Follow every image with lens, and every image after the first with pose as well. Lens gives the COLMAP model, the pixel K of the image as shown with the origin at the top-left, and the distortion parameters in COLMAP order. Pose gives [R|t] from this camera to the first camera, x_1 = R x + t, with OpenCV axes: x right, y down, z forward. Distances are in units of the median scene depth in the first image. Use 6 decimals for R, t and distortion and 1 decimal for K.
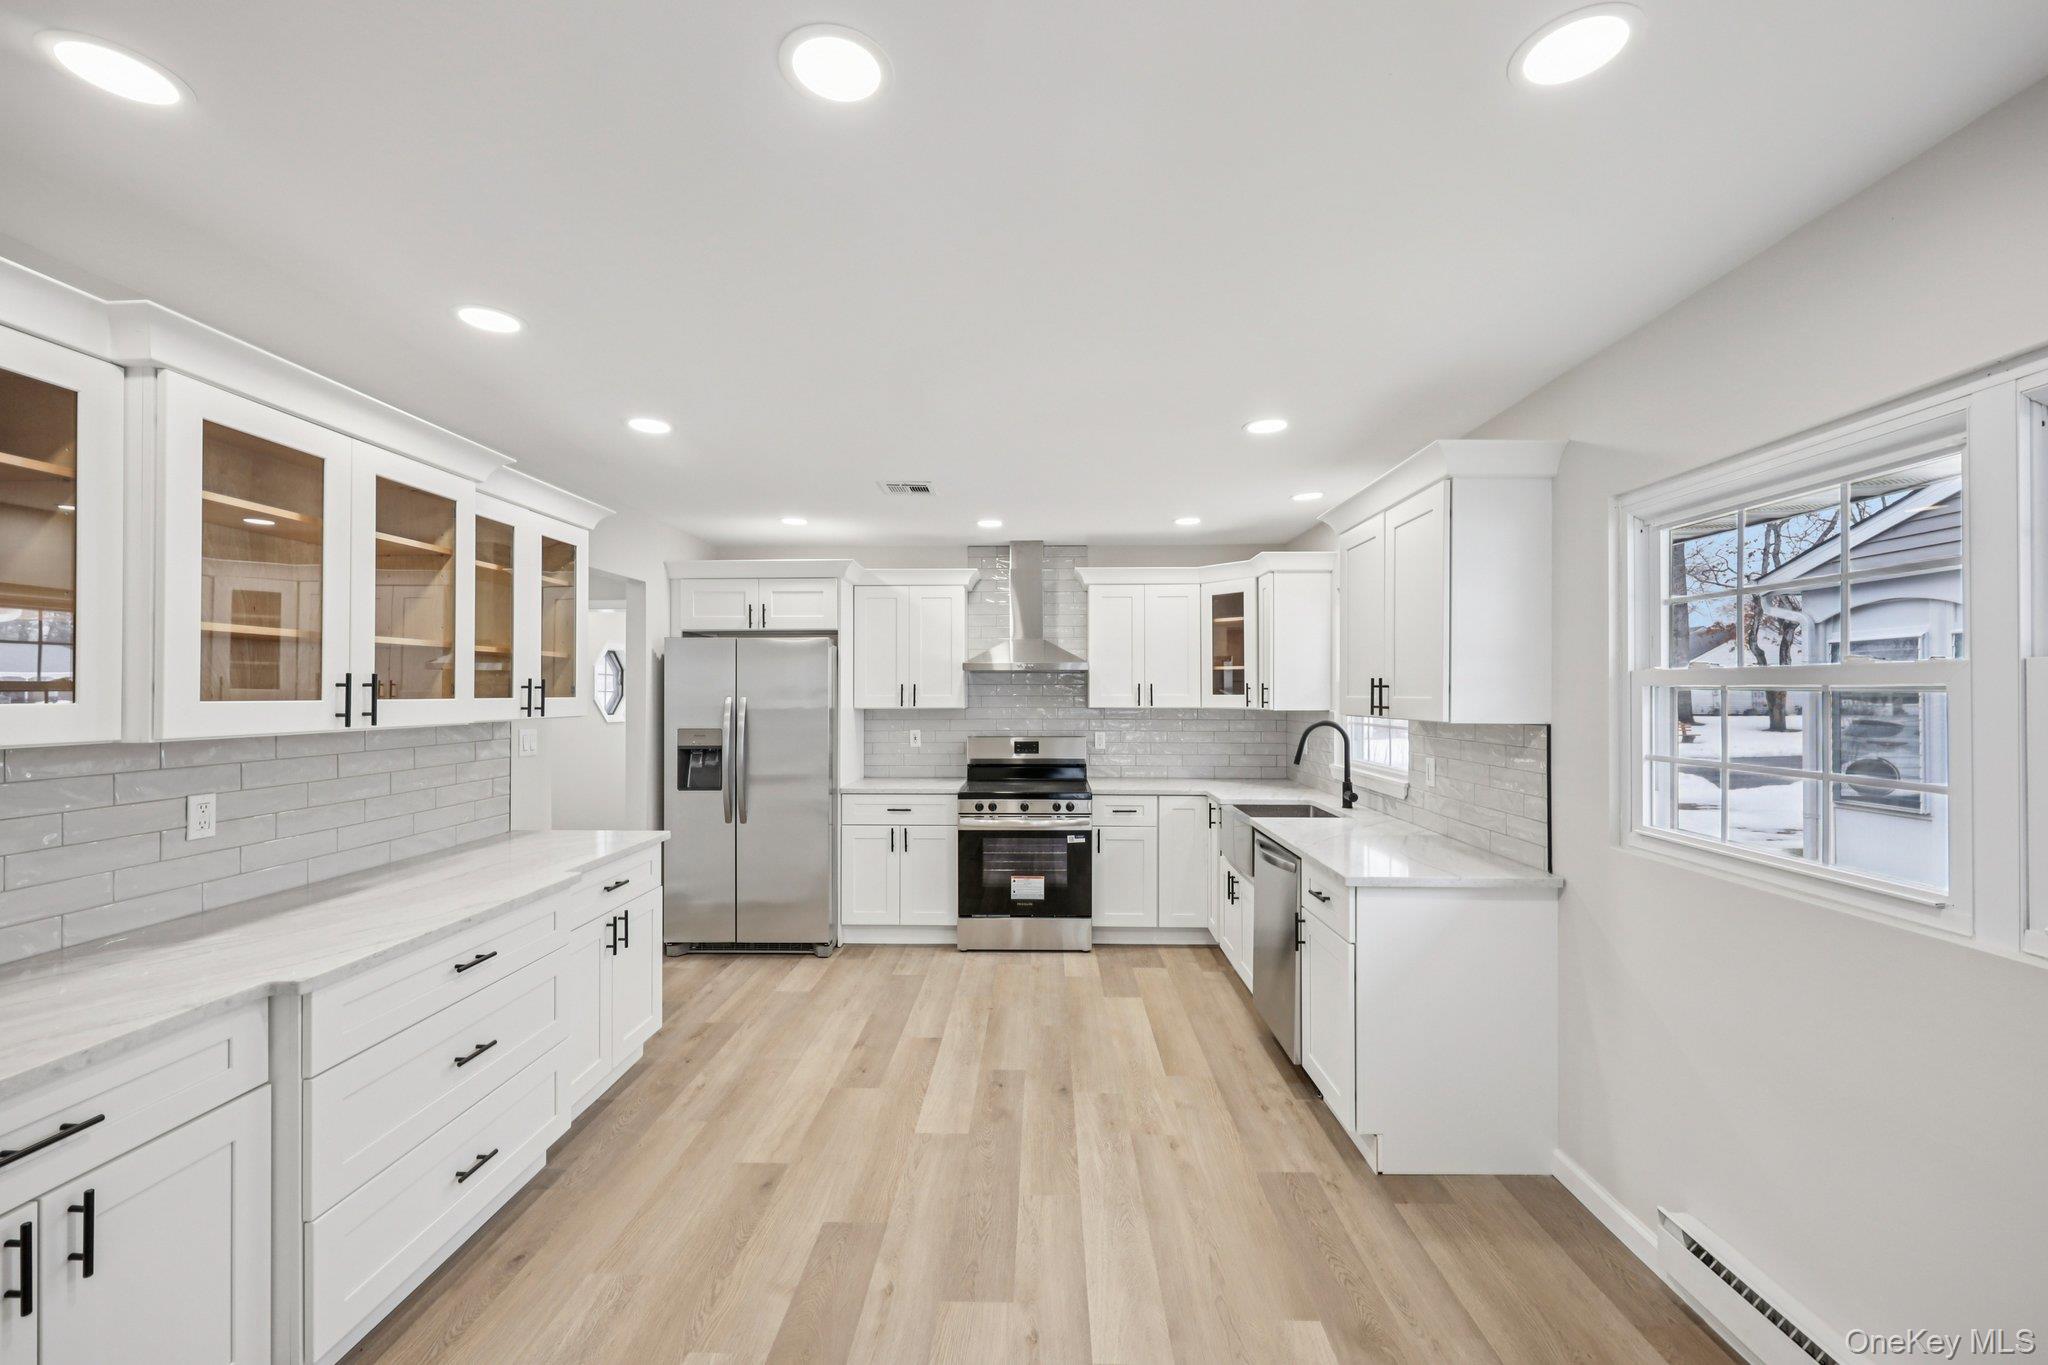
lens RADIAL K [[823.6, 0, 1026.5], [0, 823.6, 689.7], [0, 0, 1]] dist [-0.000824, 0.000194]
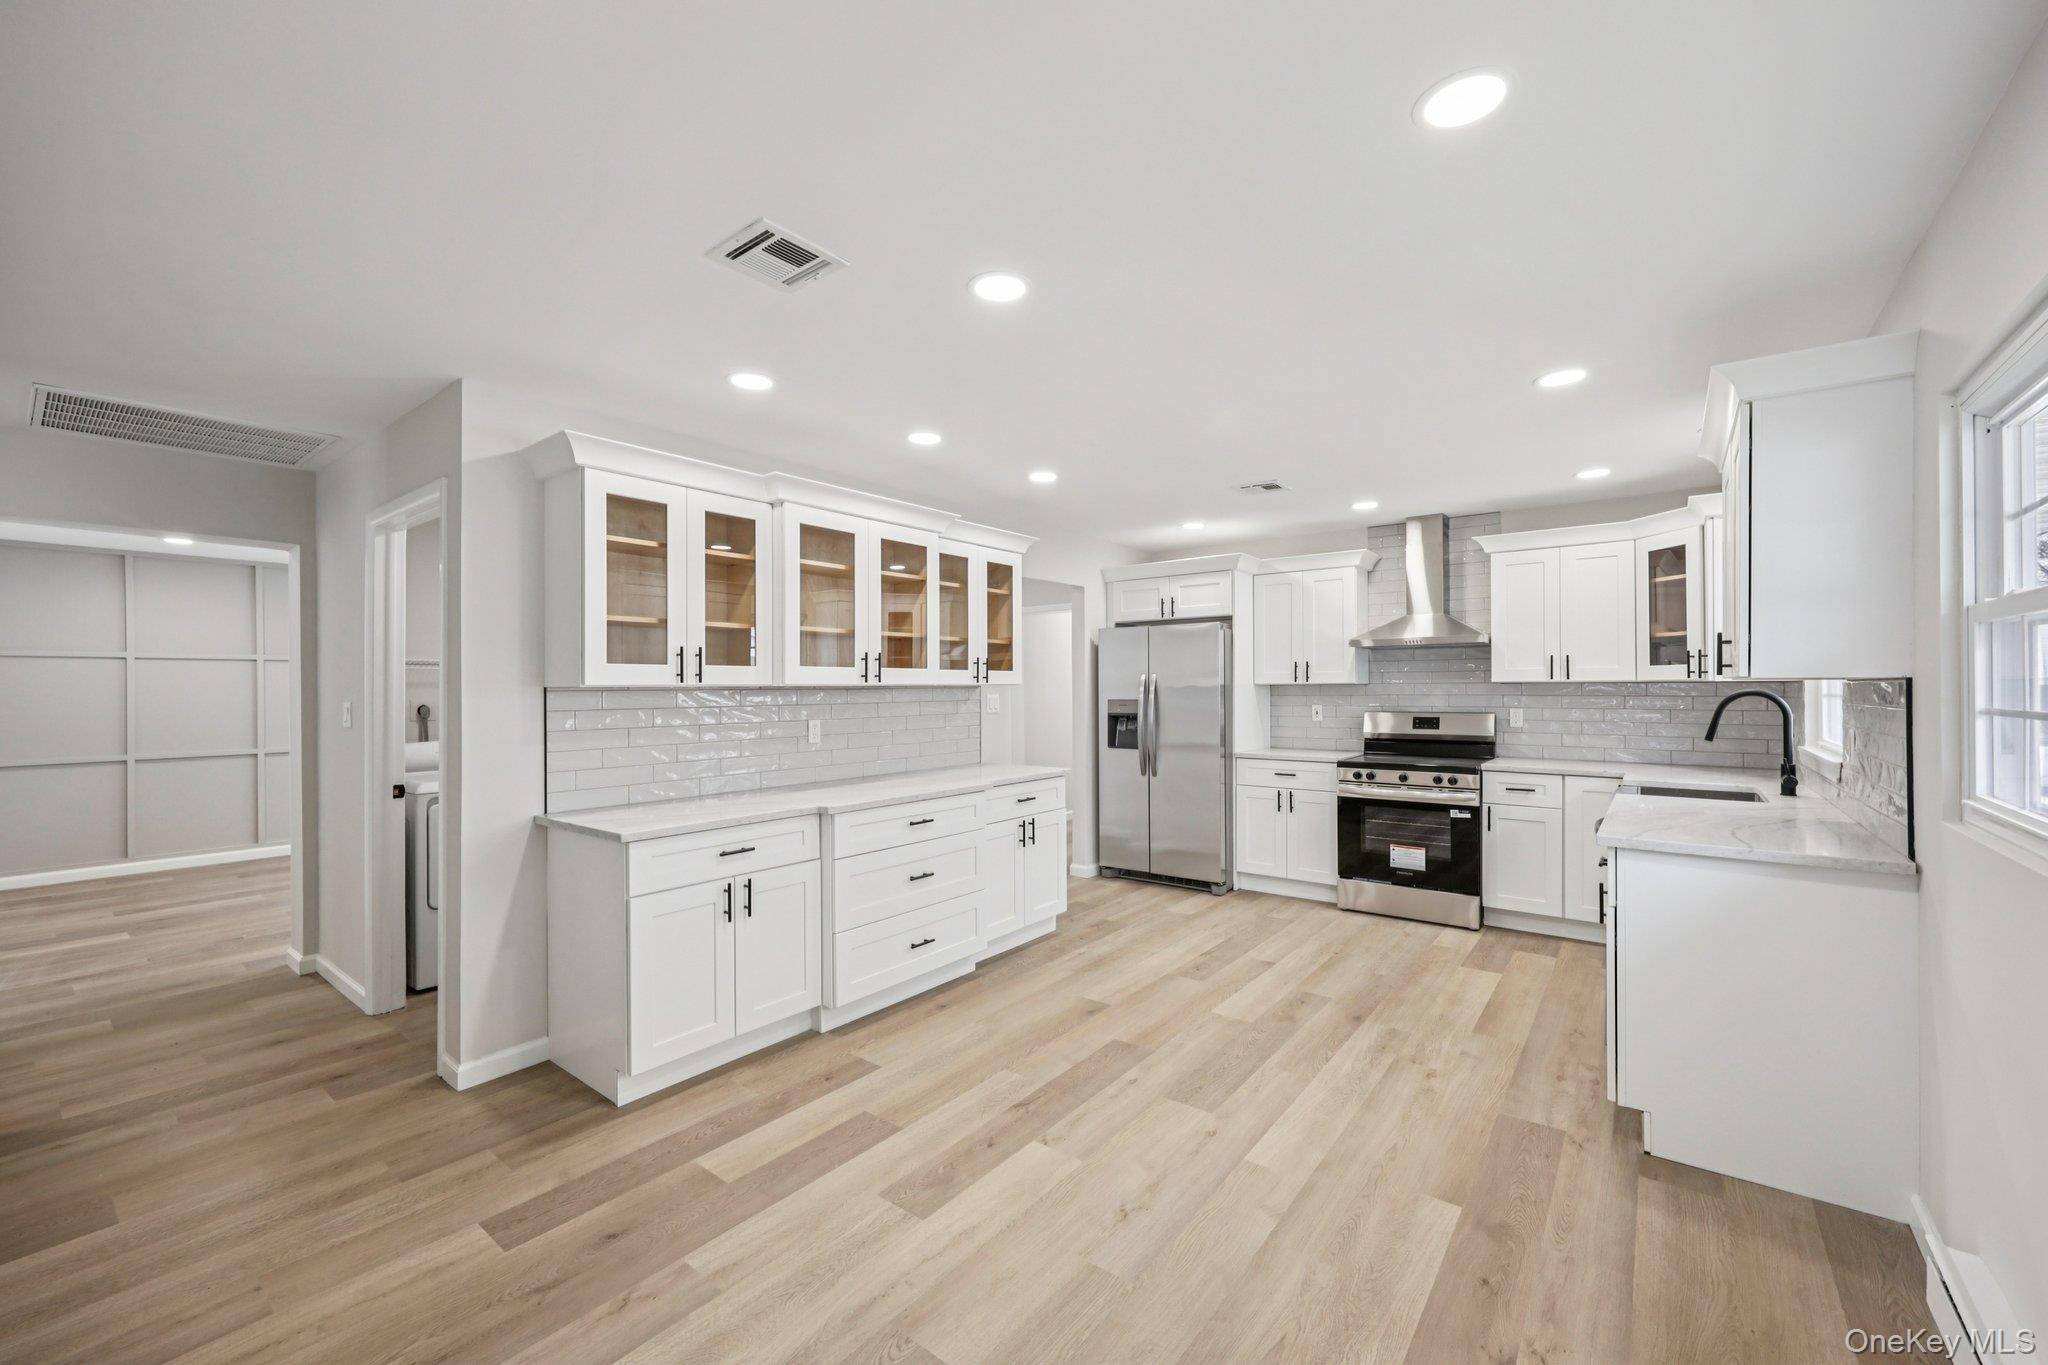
lens RADIAL K [[824.5, 0, 1023.1], [0, 824.5, 687.6], [0, 0, 1]] dist [0.000131, 0.000650]
pose [[0.802528, -0.003792, -0.596603, 0.264980], [0.006770, 0.999973, 0.002751, 0.027732], [0.596577, -0.006247, 0.802532, -0.117999]]
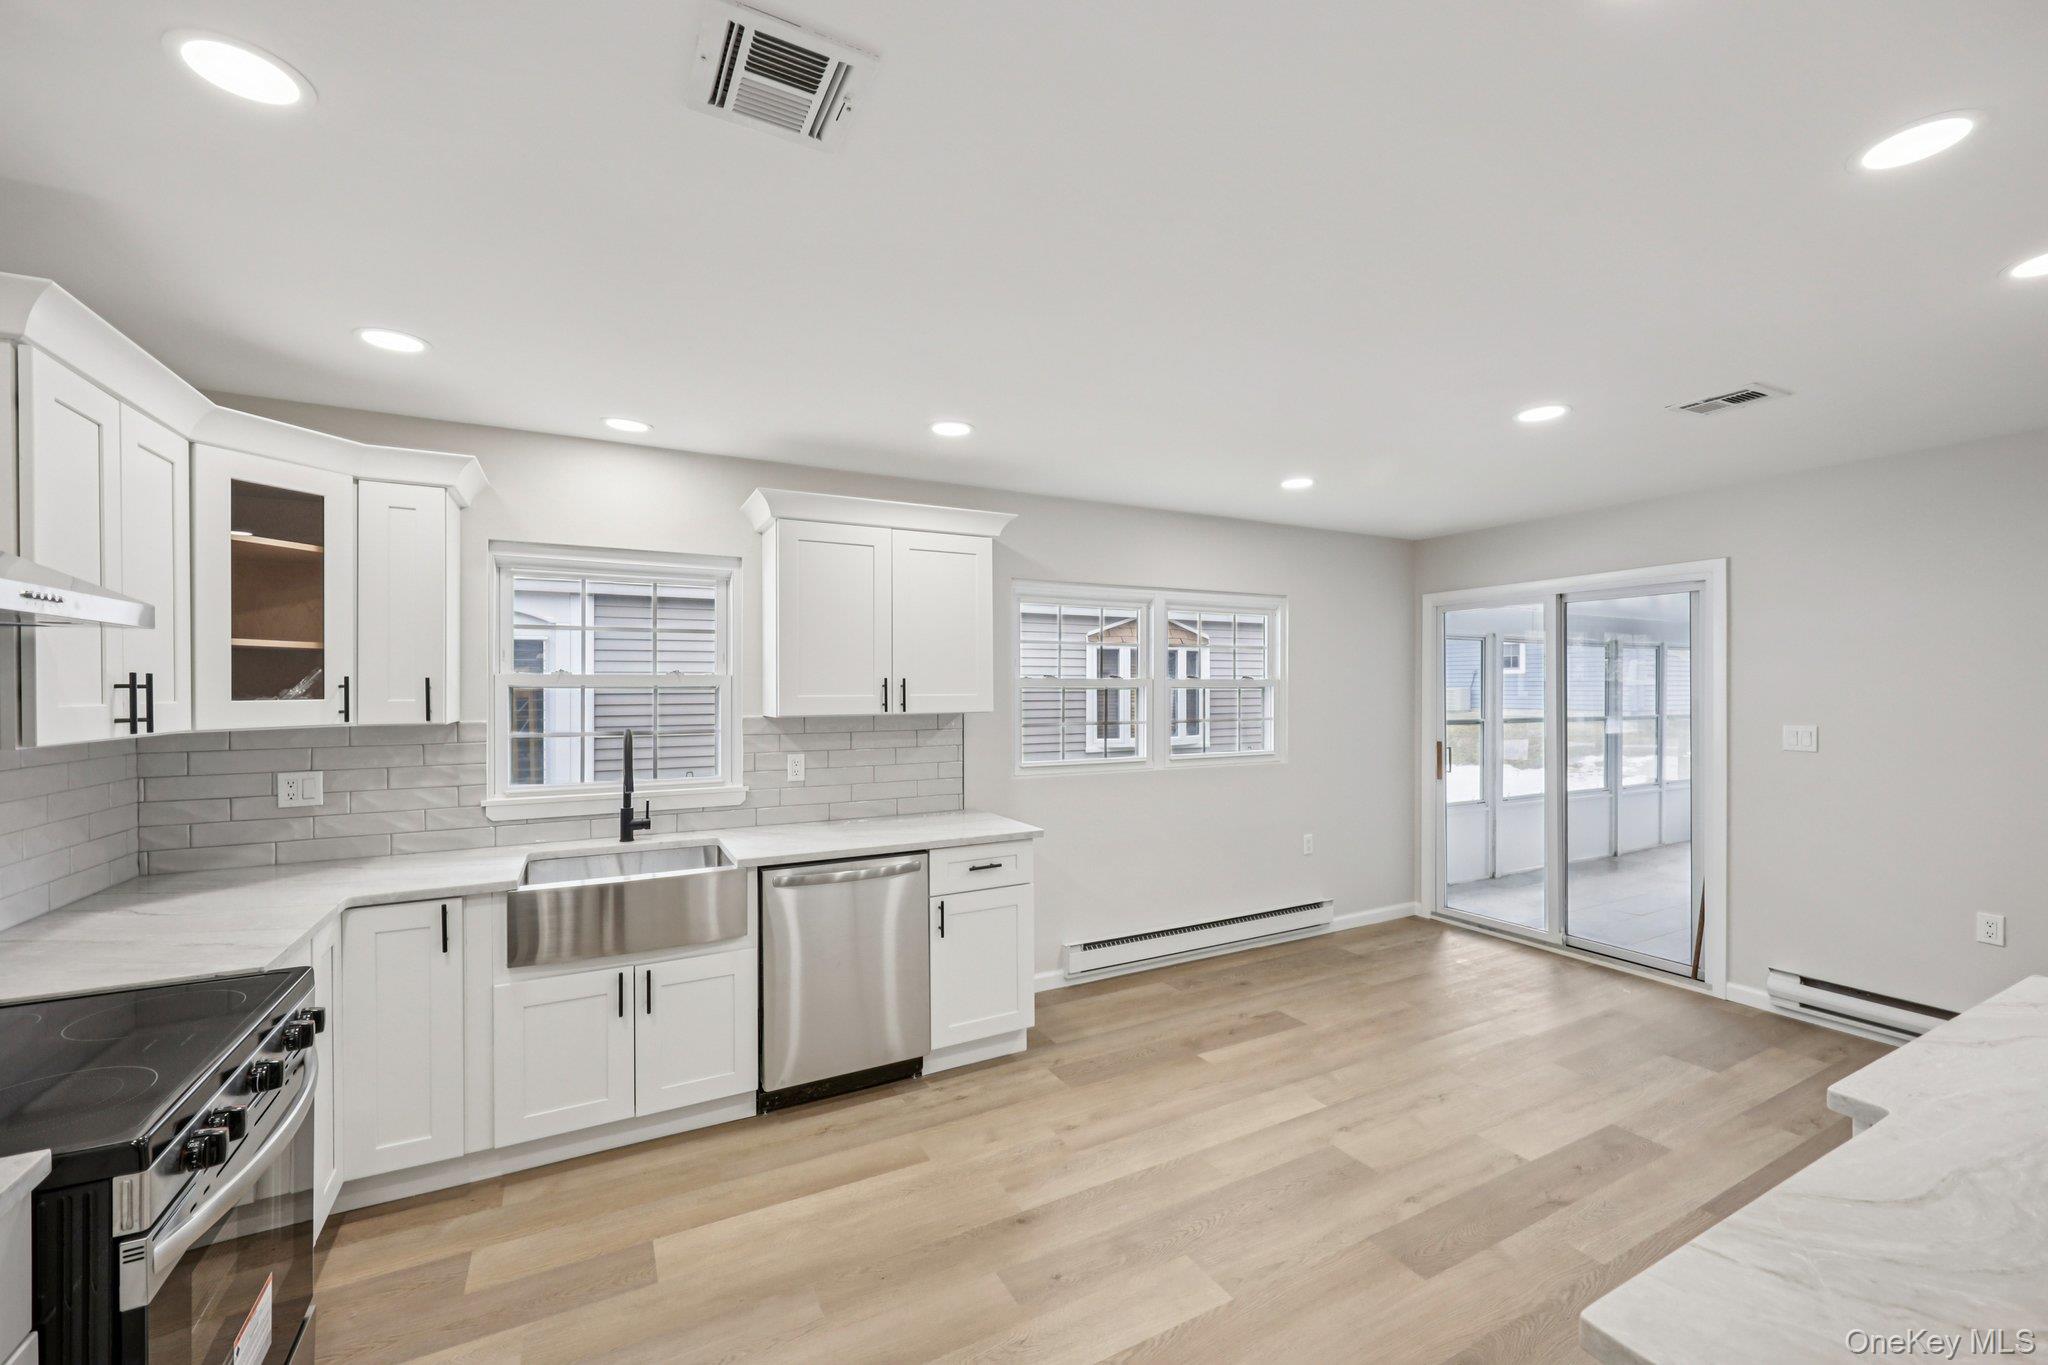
lens RADIAL K [[819.5, 0, 1027.1], [0, 819.5, 685.7], [0, 0, 1]] dist [-0.000052, 0.000317]
pose [[-0.494247, 0.004441, 0.869310, -0.464862], [0.001046, 0.999989, -0.004514, 0.000847], [-0.869321, -0.001322, -0.494246, 1.043341]]
